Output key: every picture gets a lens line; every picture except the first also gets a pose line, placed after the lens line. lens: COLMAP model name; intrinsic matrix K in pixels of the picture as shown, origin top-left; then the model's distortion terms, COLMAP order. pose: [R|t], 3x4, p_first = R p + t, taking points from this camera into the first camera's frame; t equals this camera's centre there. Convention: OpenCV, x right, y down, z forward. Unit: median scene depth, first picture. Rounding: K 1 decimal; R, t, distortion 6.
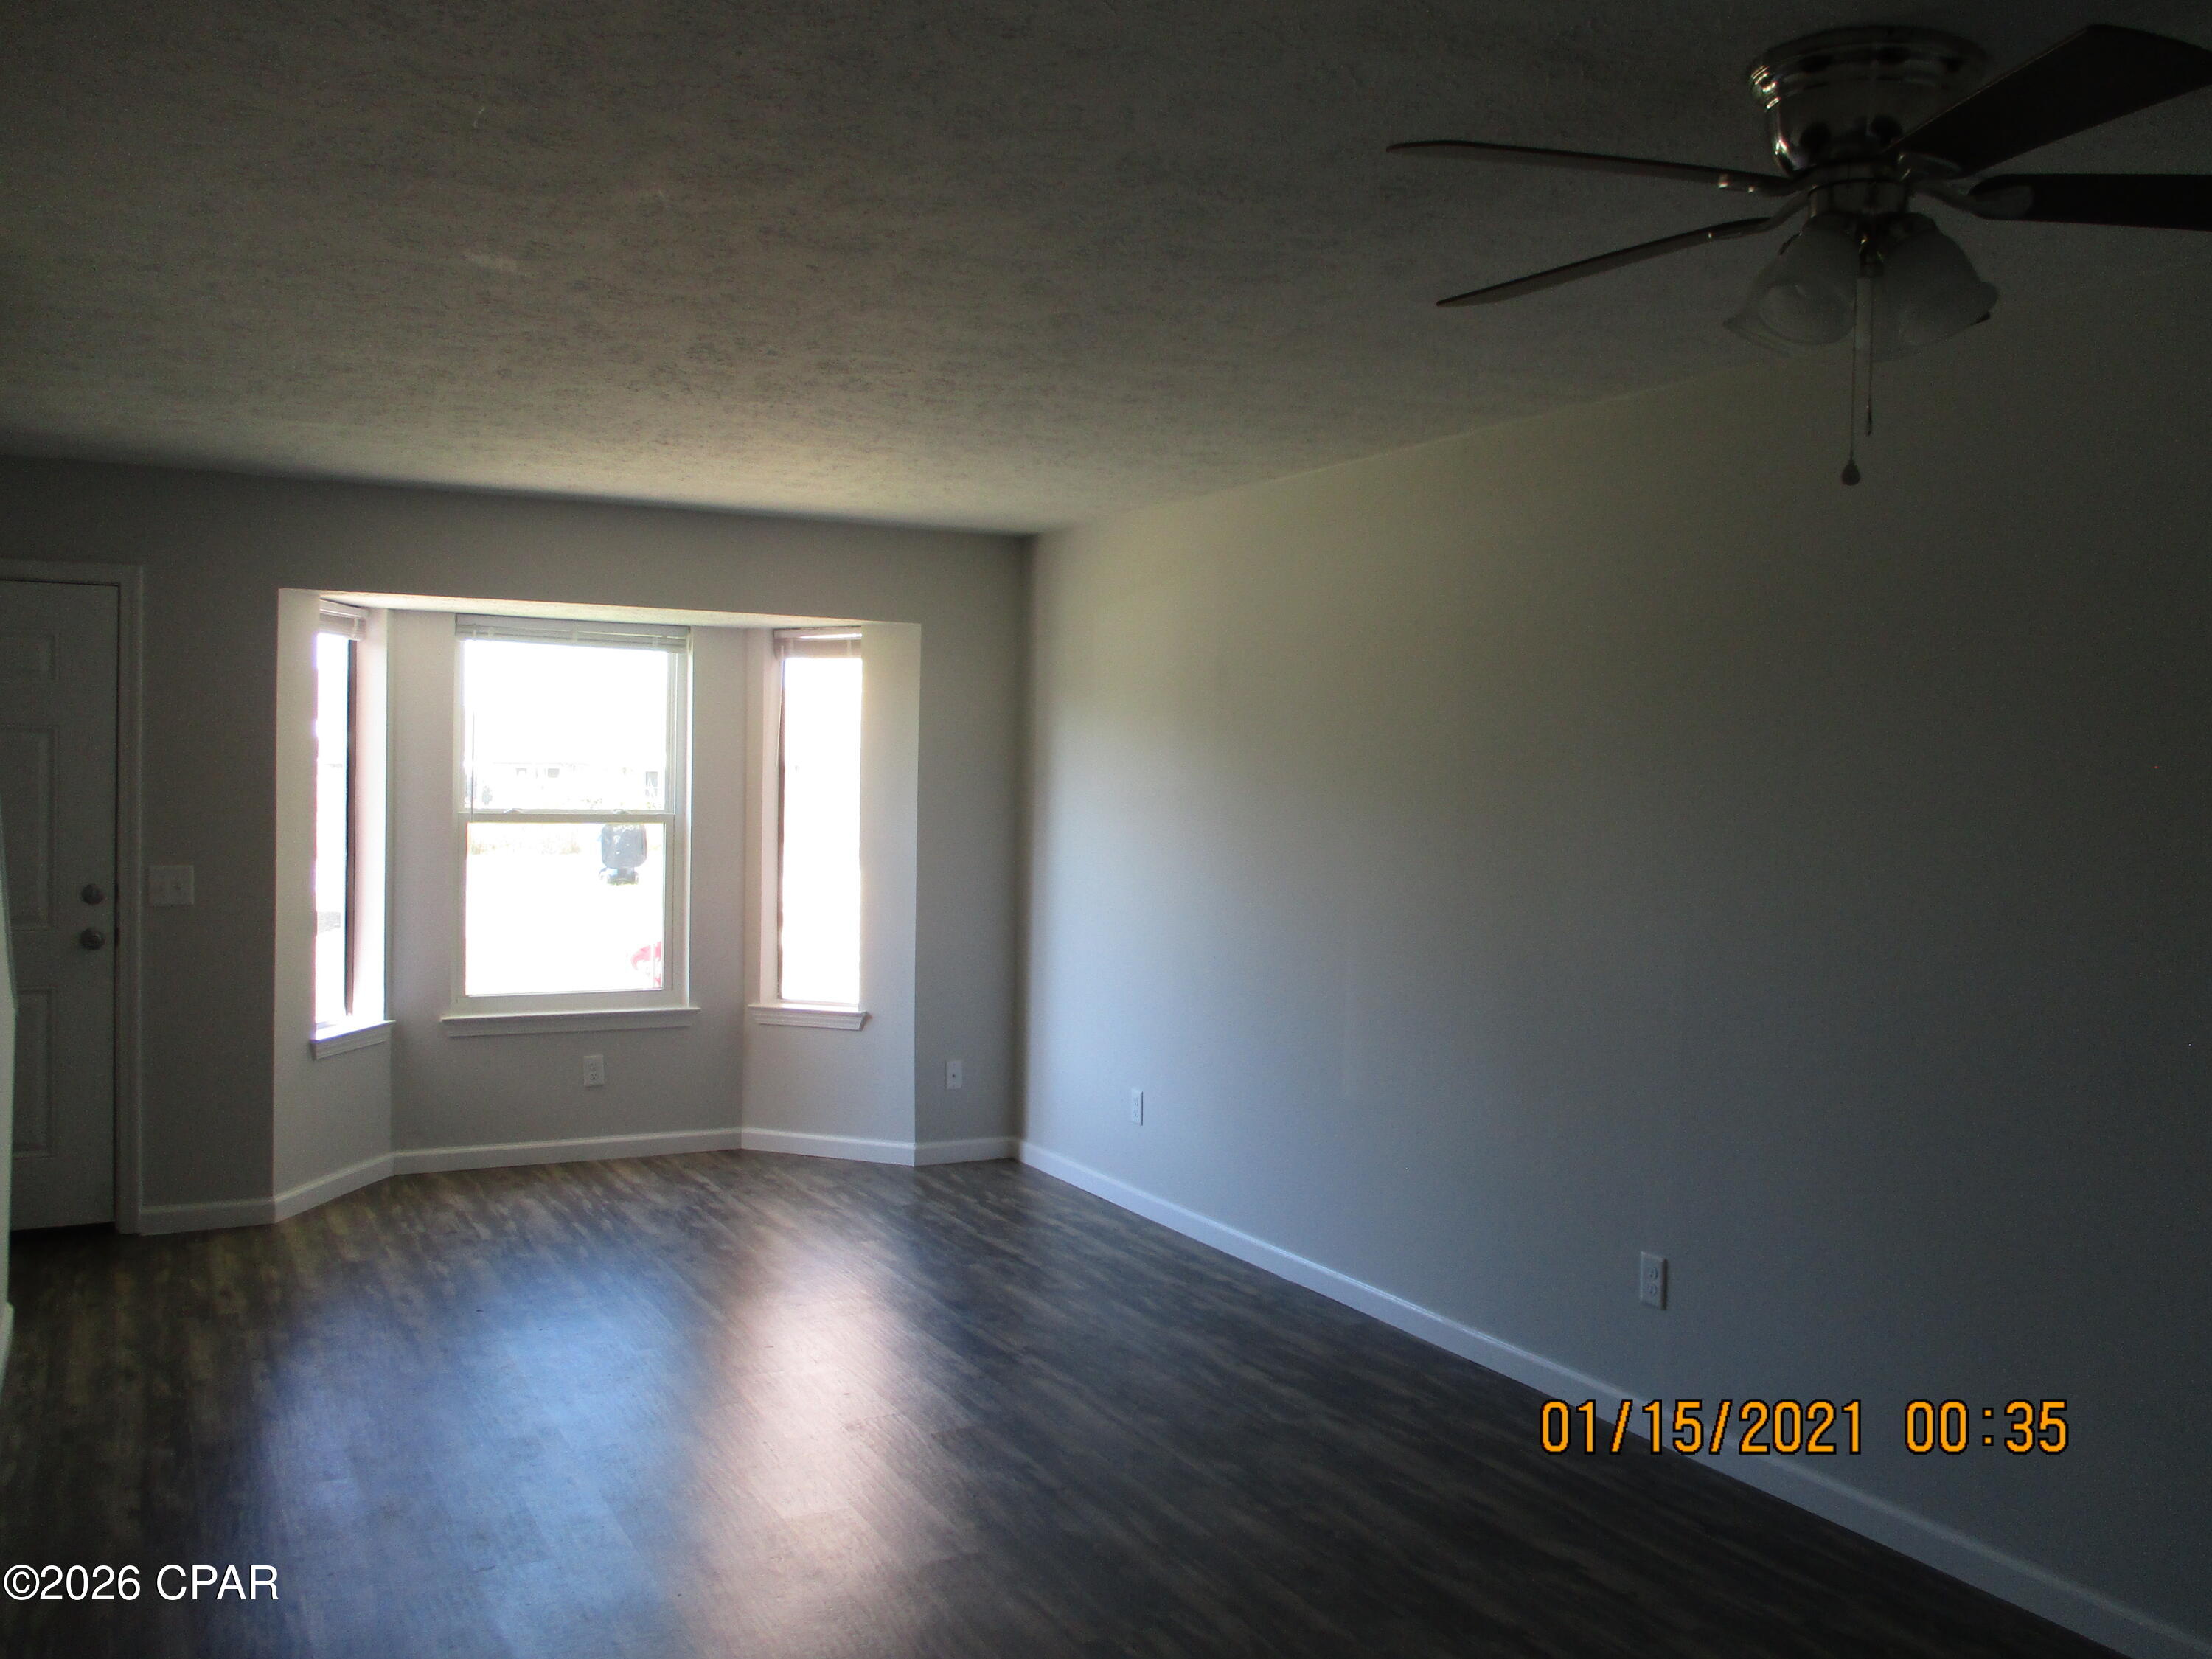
lens RADIAL K [[1891.2, 0, 1106.0], [0, 1891.2, 829.5], [0, 0, 1]] dist [-0.000895, -0.001297]
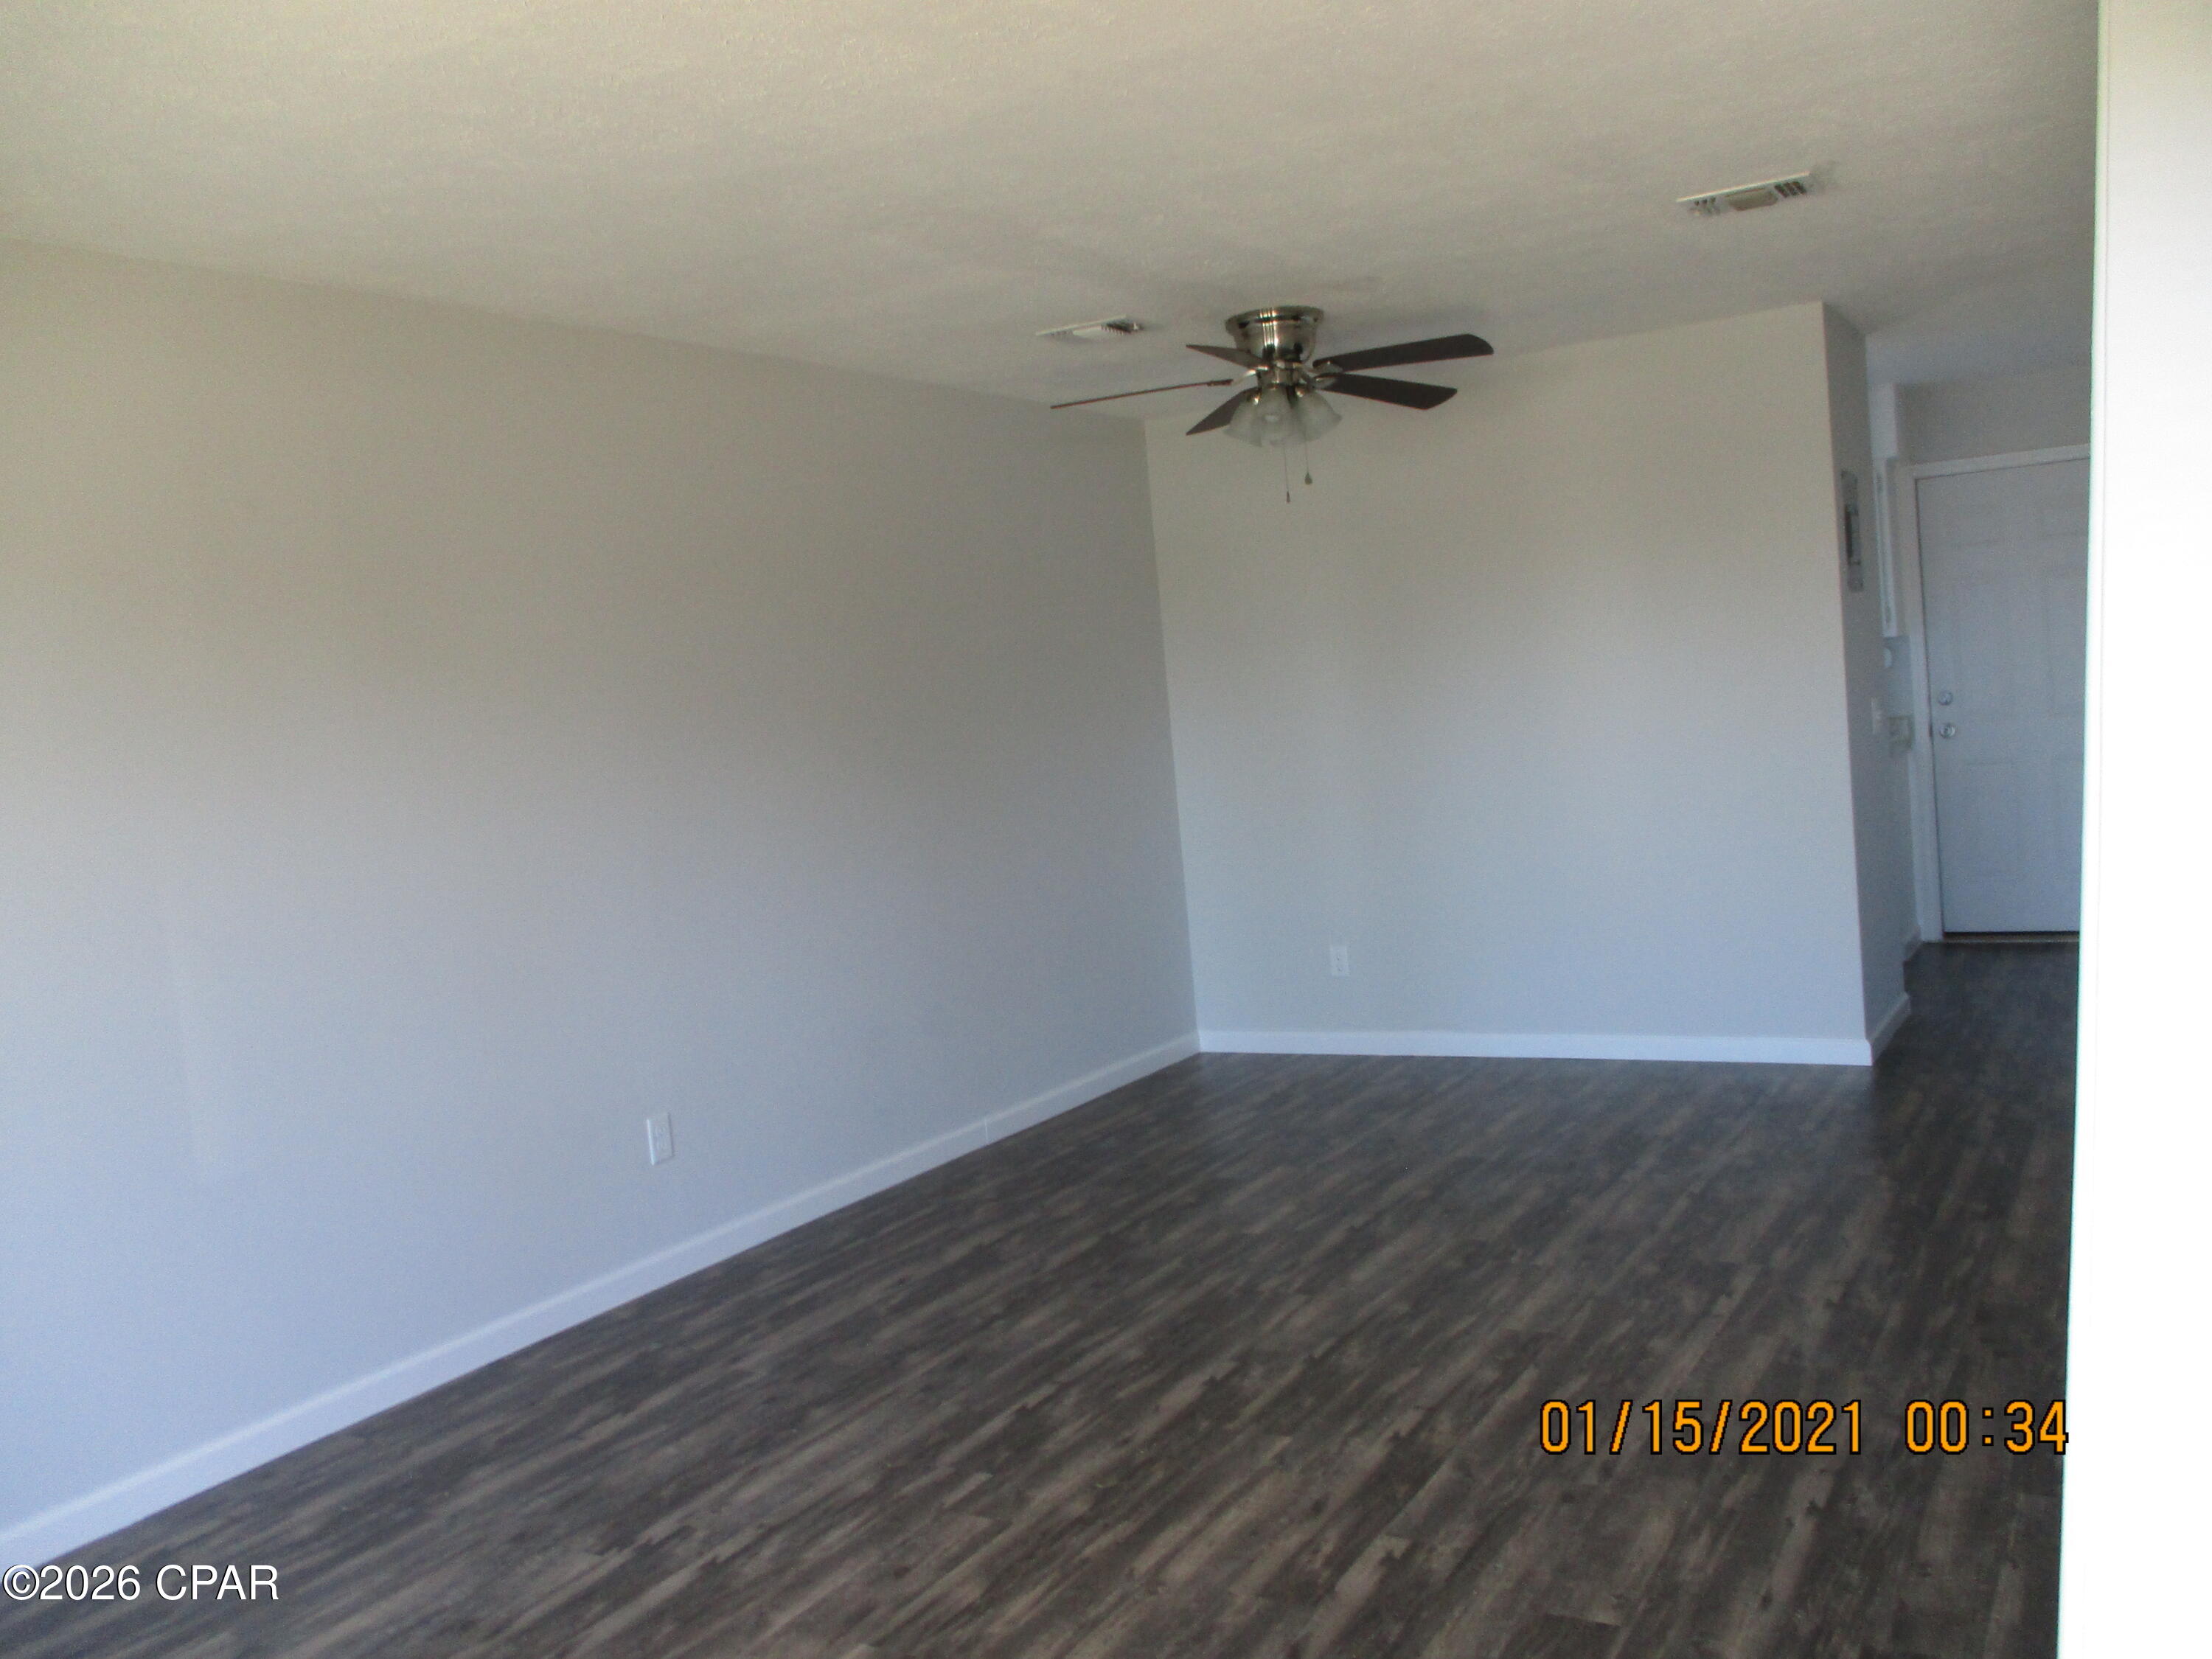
lens RADIAL K [[1925.7, 0, 1106.0], [0, 1925.7, 829.5], [0, 0, 1]] dist [-0.010590, -0.002154]
pose [[-0.514952, -0.029694, 0.856705, -0.775734], [0.117661, 0.987492, 0.104951, -0.023352], [-0.849106, 0.154845, -0.505018, 1.286732]]
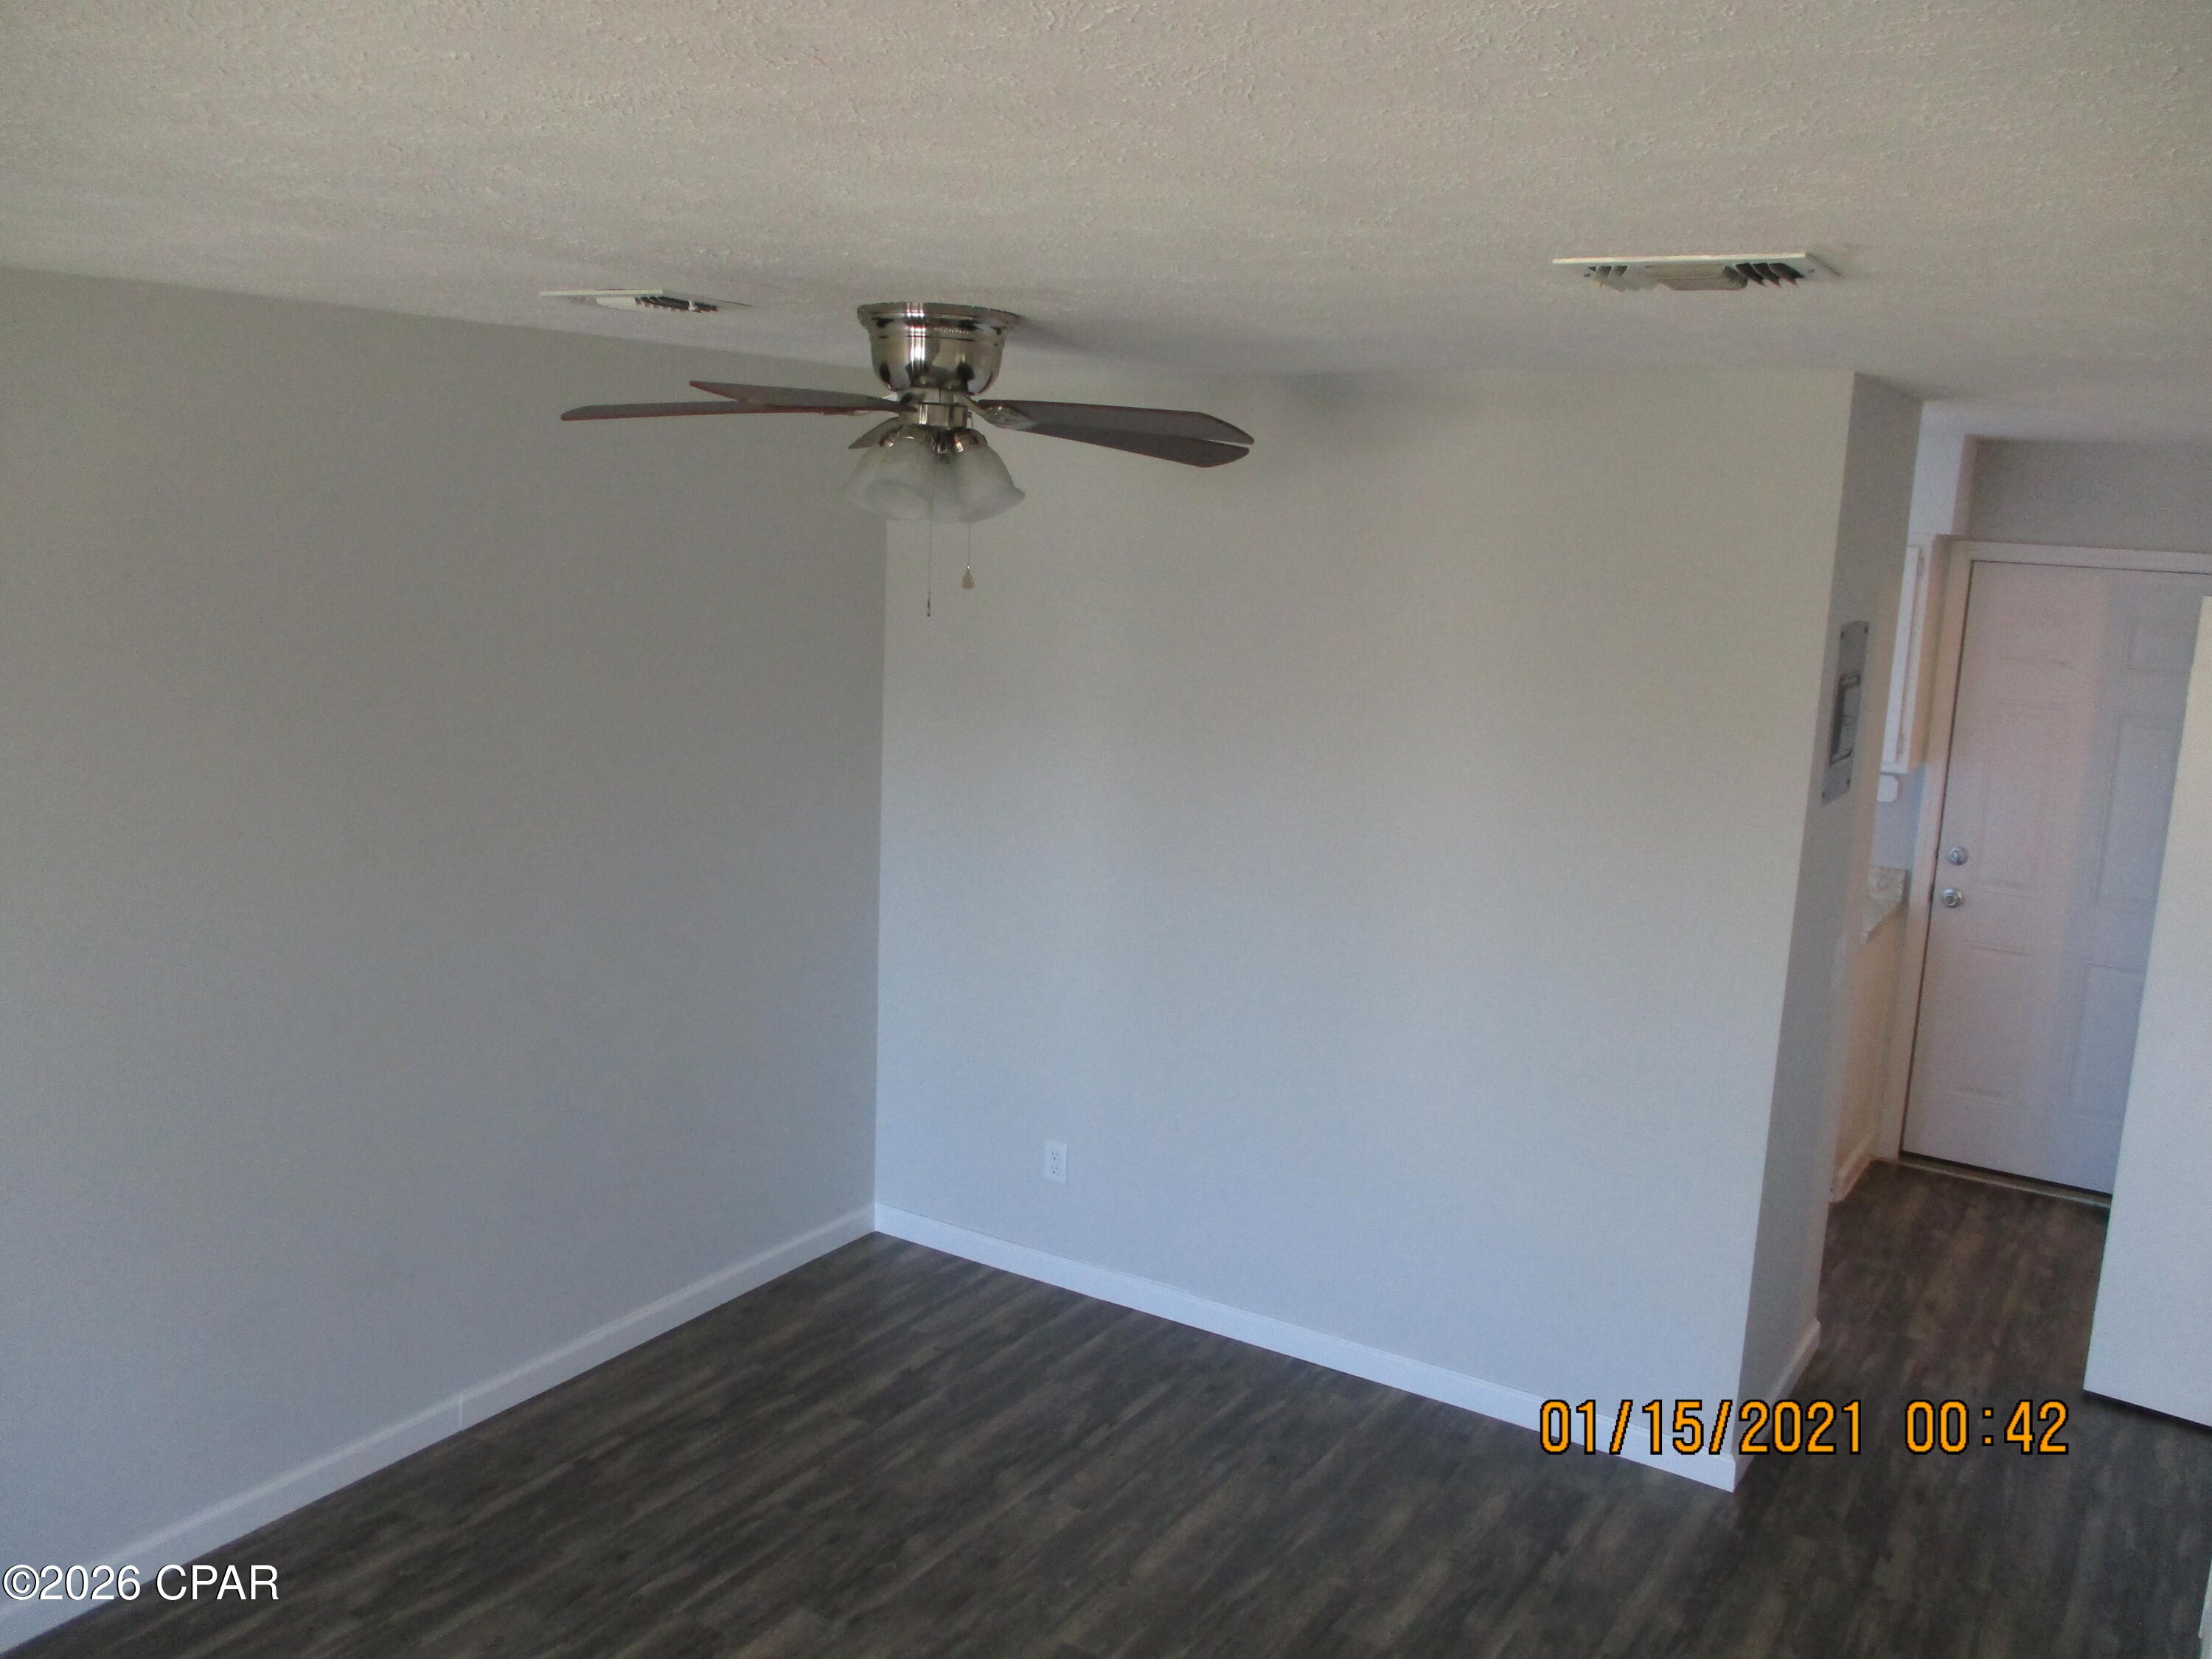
lens RADIAL K [[1891.2, 0, 1106.0], [0, 1891.2, 829.5], [0, 0, 1]] dist [-0.000895, -0.001297]
pose [[-0.486310, -0.194936, 0.851765, -0.471570], [-0.007624, 0.975707, 0.218949, -0.167372], [-0.873753, 0.099983, -0.475982, 0.845353]]
